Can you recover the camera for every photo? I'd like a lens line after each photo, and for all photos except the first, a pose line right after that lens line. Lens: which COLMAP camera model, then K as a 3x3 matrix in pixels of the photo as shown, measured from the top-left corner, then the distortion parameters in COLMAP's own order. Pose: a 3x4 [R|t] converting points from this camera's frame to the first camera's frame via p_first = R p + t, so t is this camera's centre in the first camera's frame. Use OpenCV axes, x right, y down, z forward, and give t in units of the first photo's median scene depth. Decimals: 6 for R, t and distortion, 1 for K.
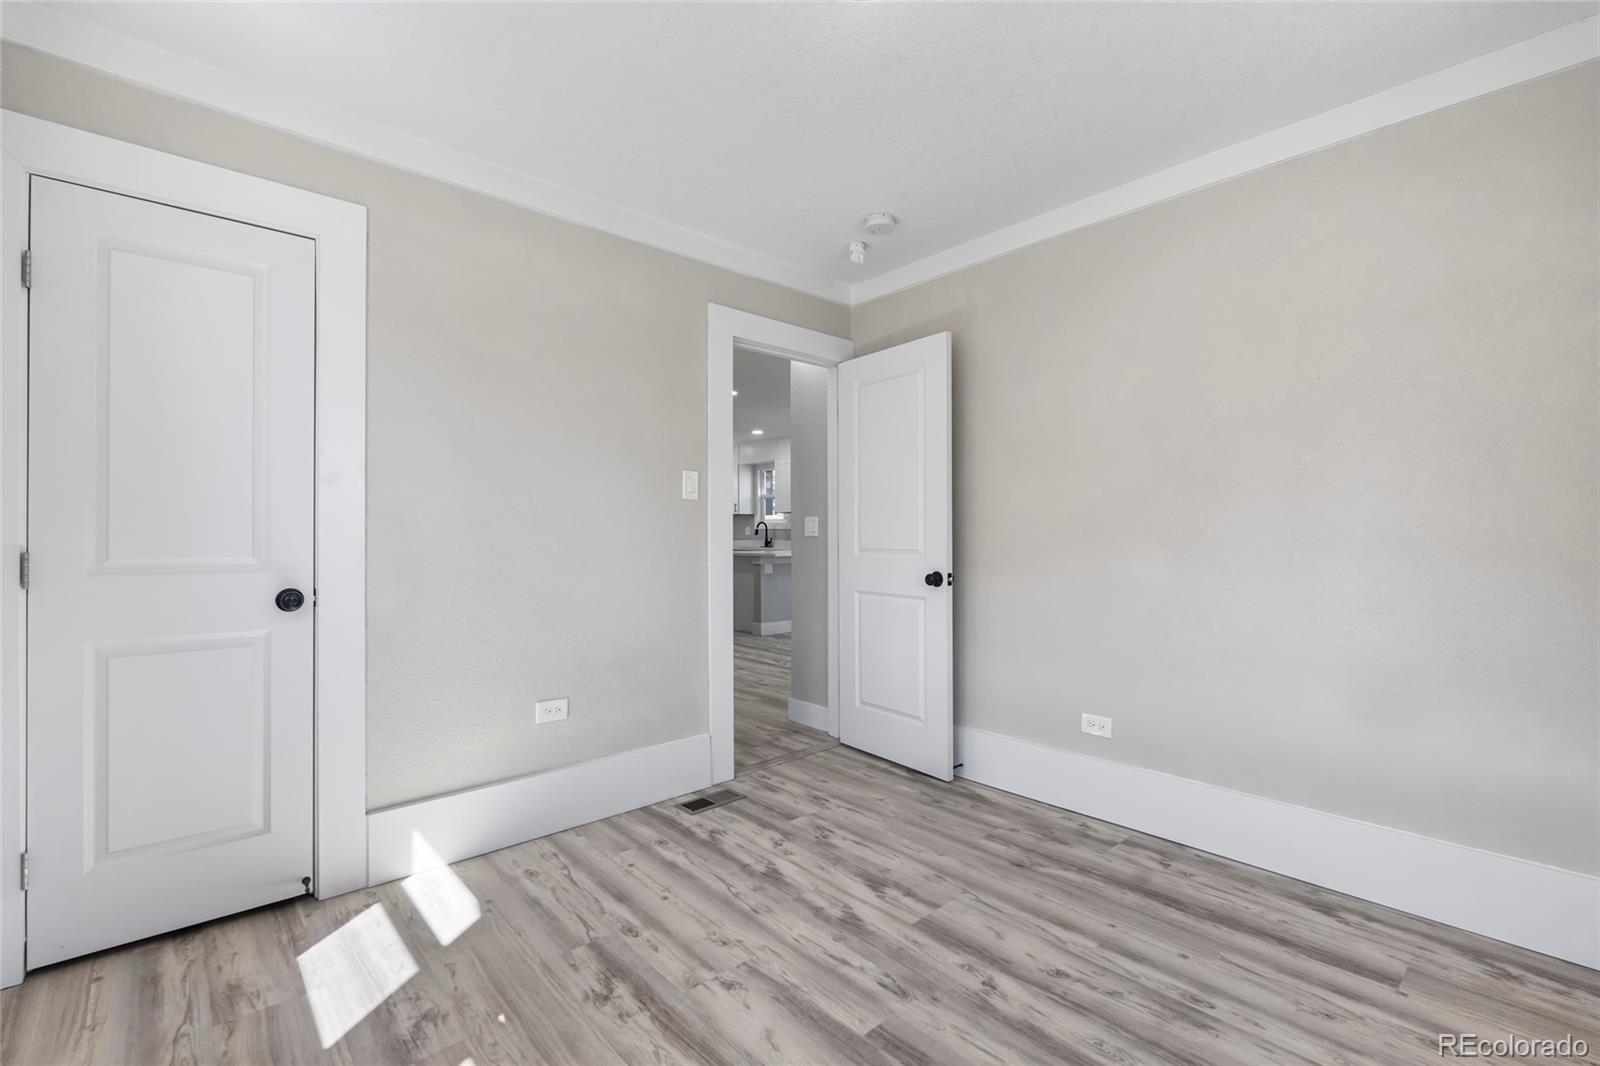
lens RADIAL K [[691.9, 0, 800.0], [0, 691.9, 533.0], [0, 0, 1]] dist [0.000573, -0.000109]
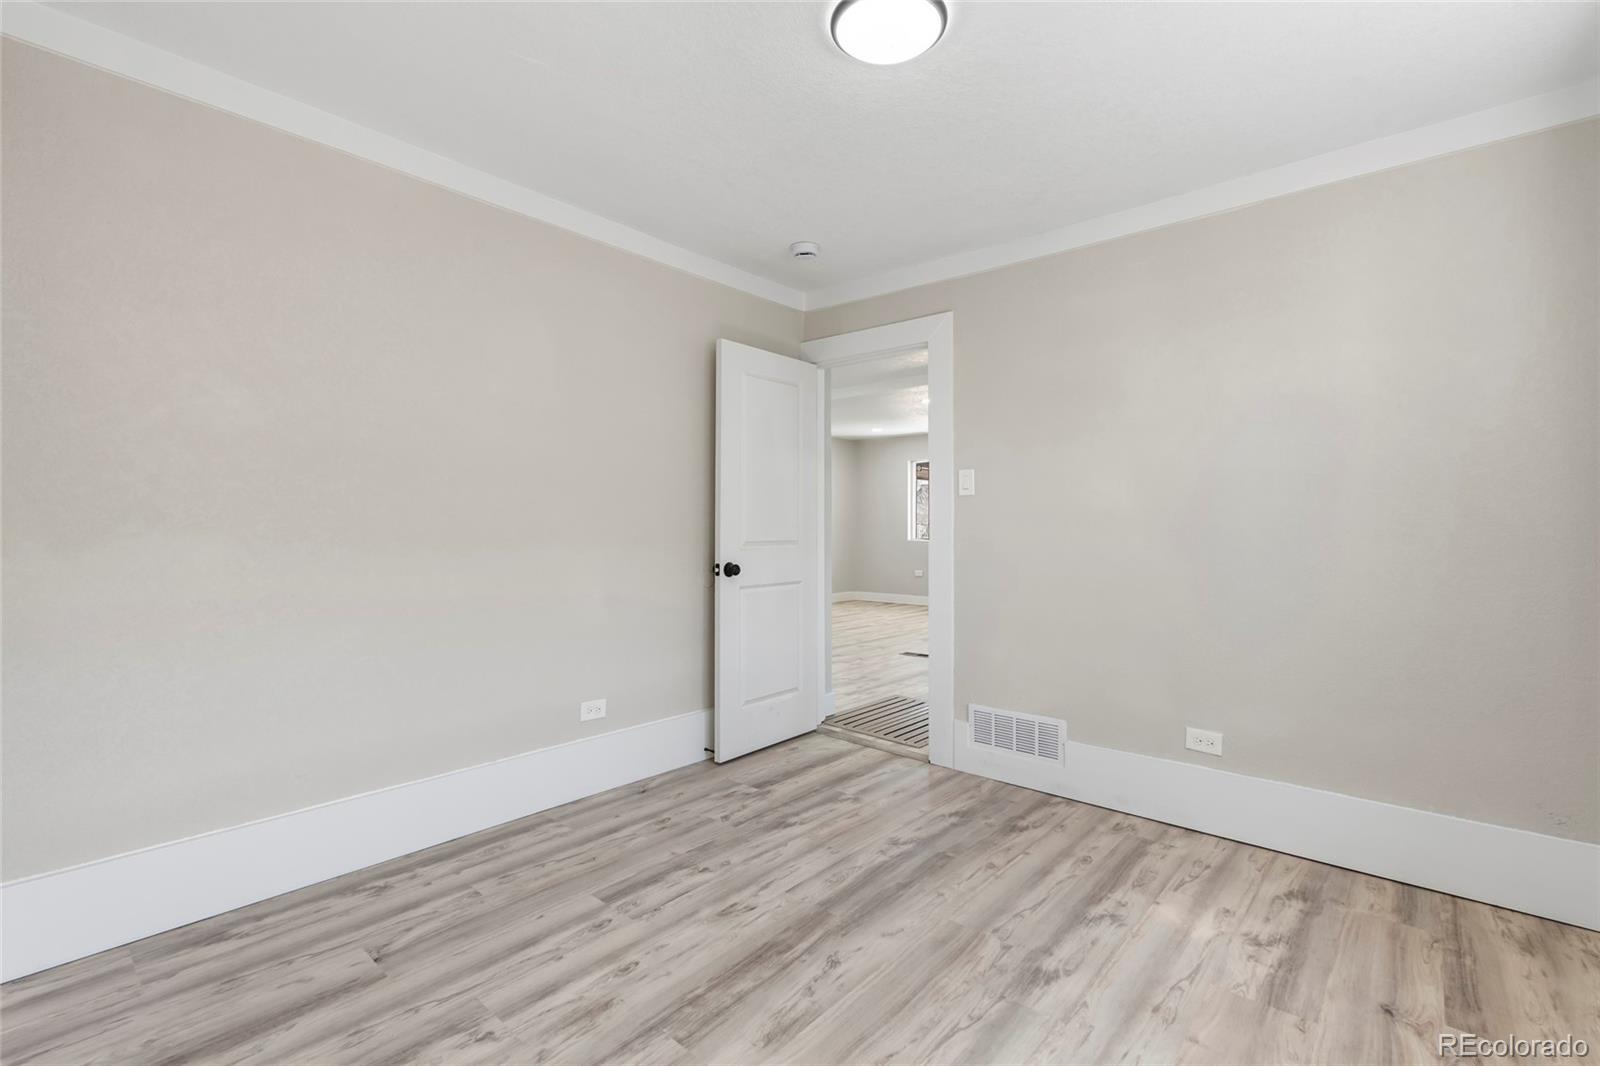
lens RADIAL K [[725.1, 0, 806.1], [0, 725.1, 512.3], [0, 0, 1]] dist [-0.002053, -0.000666]
pose [[-0.127512, 0.025599, 0.991507, -0.462496], [-0.003964, 0.999646, -0.026319, 0.002943], [-0.991829, -0.007287, -0.127365, 0.530758]]
